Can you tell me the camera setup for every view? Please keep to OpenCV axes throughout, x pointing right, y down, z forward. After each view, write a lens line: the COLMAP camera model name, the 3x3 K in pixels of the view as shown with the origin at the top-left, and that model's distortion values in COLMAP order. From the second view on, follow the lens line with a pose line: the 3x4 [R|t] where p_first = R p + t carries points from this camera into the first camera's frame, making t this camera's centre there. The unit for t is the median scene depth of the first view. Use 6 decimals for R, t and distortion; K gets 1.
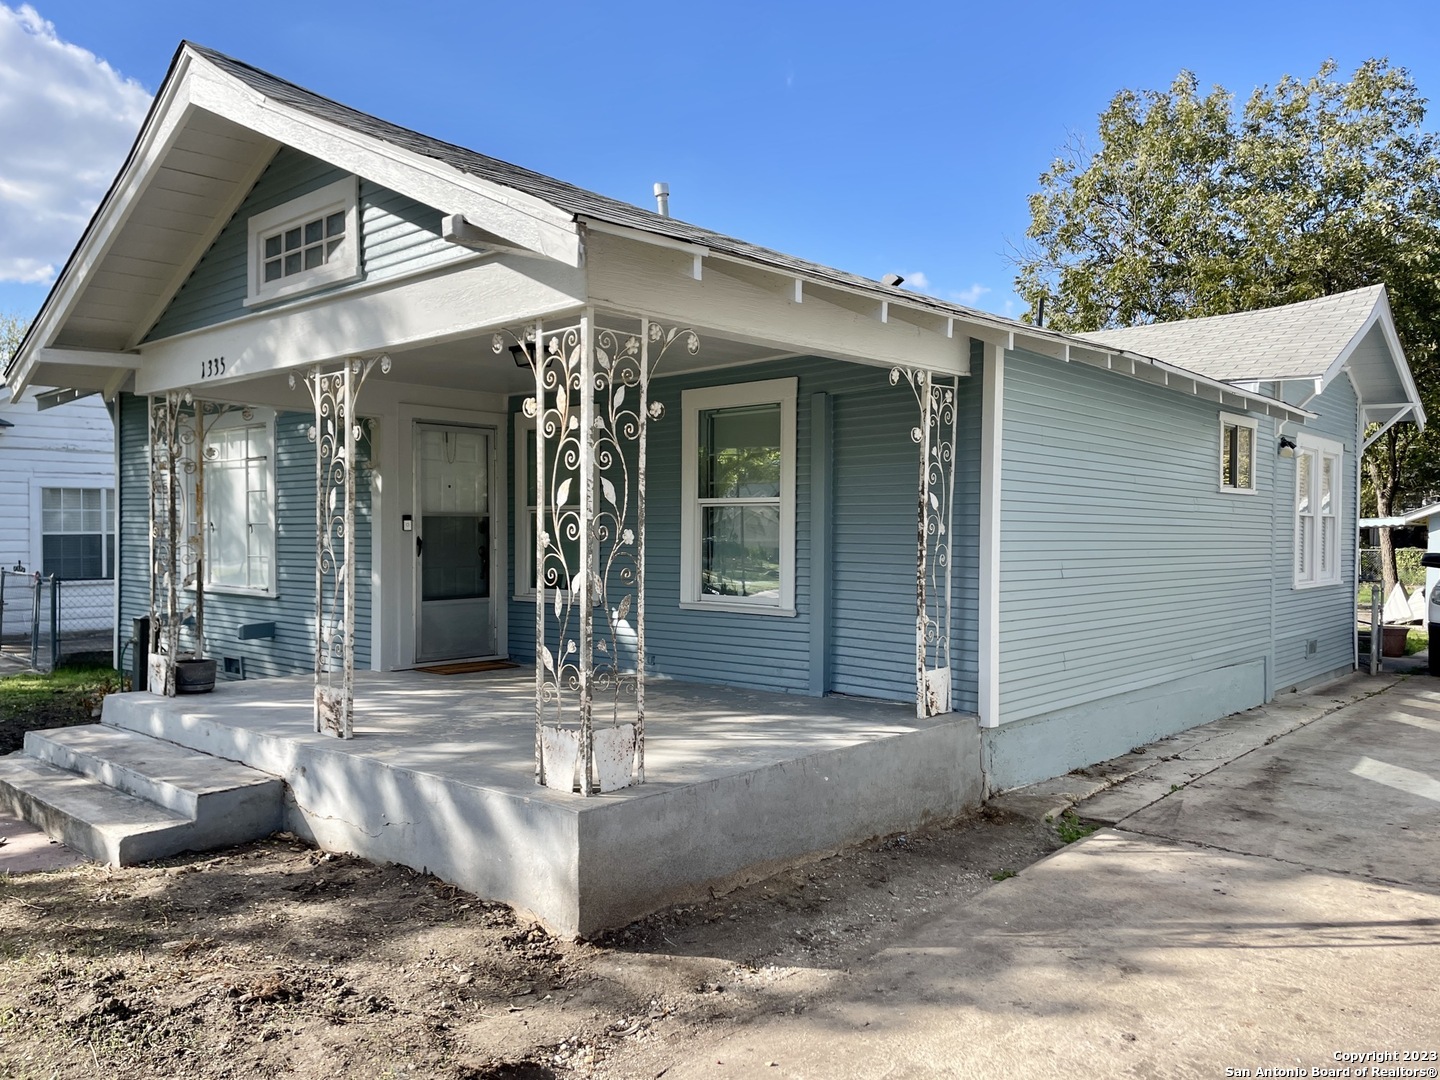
lens RADIAL K [[1097.8, 0, 715.7], [0, 1097.8, 543.0], [0, 0, 1]] dist [0.074977, -0.083463]
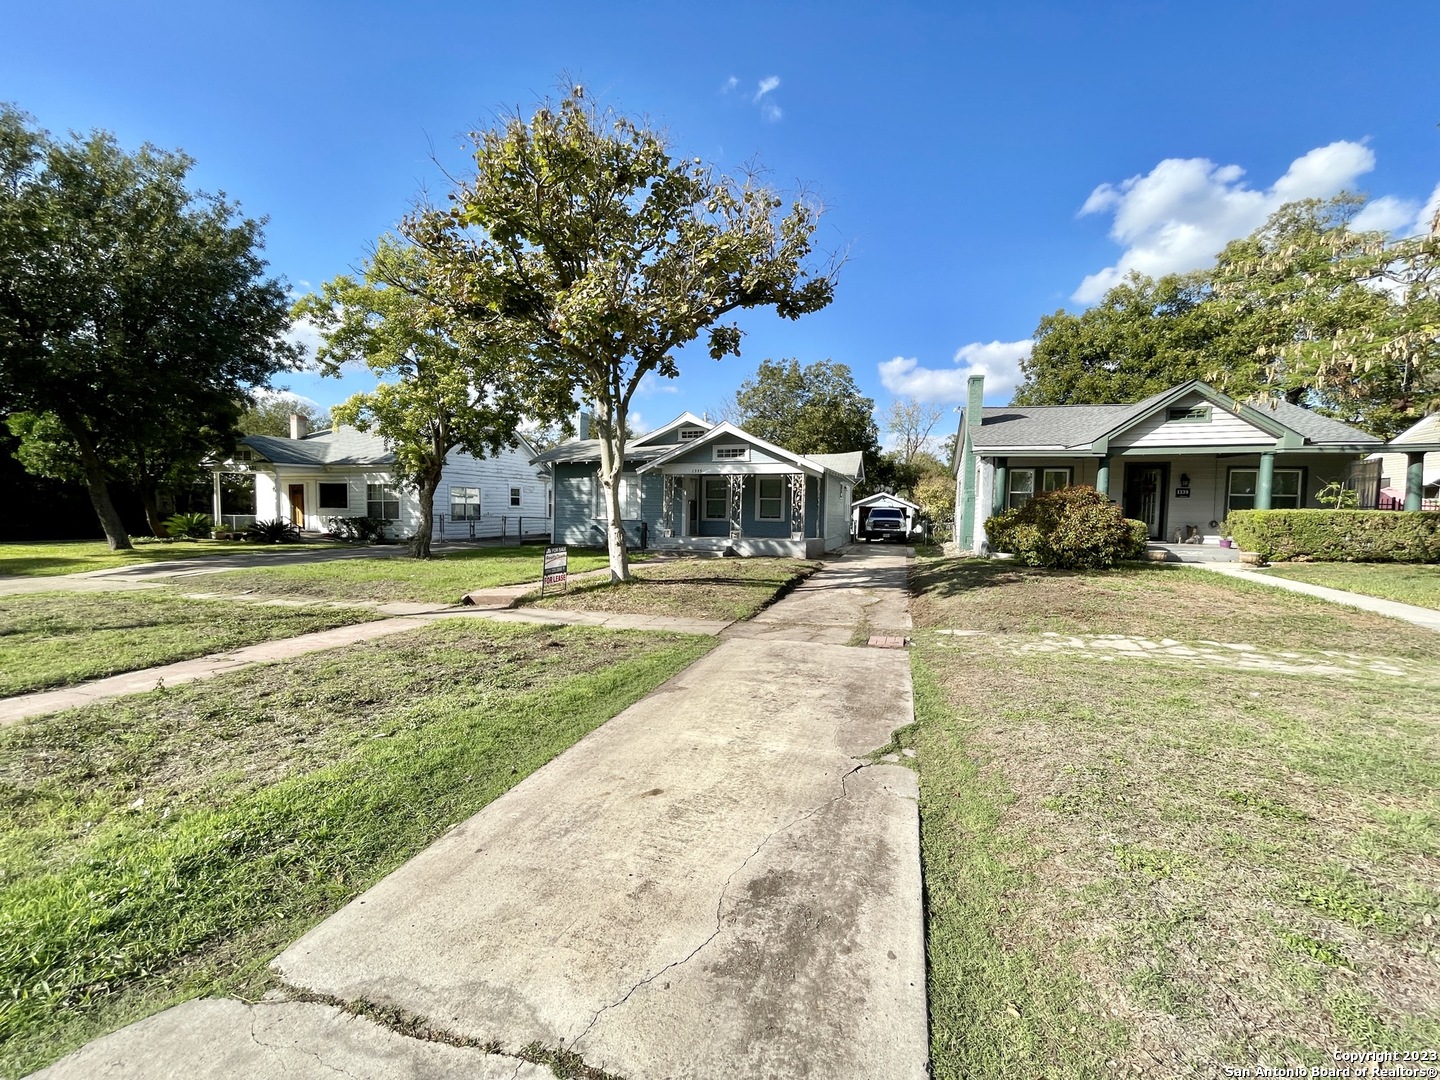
lens RADIAL K [[593.3, 0, 723.0], [0, 593.3, 546.0], [0, 0, 1]] dist [-0.002813, 0.000327]
pose [[0.914381, -0.011473, 0.404691, -1.746806], [-0.007712, 0.998923, 0.045745, 0.072960], [-0.404781, -0.044949, 0.913308, -1.884022]]
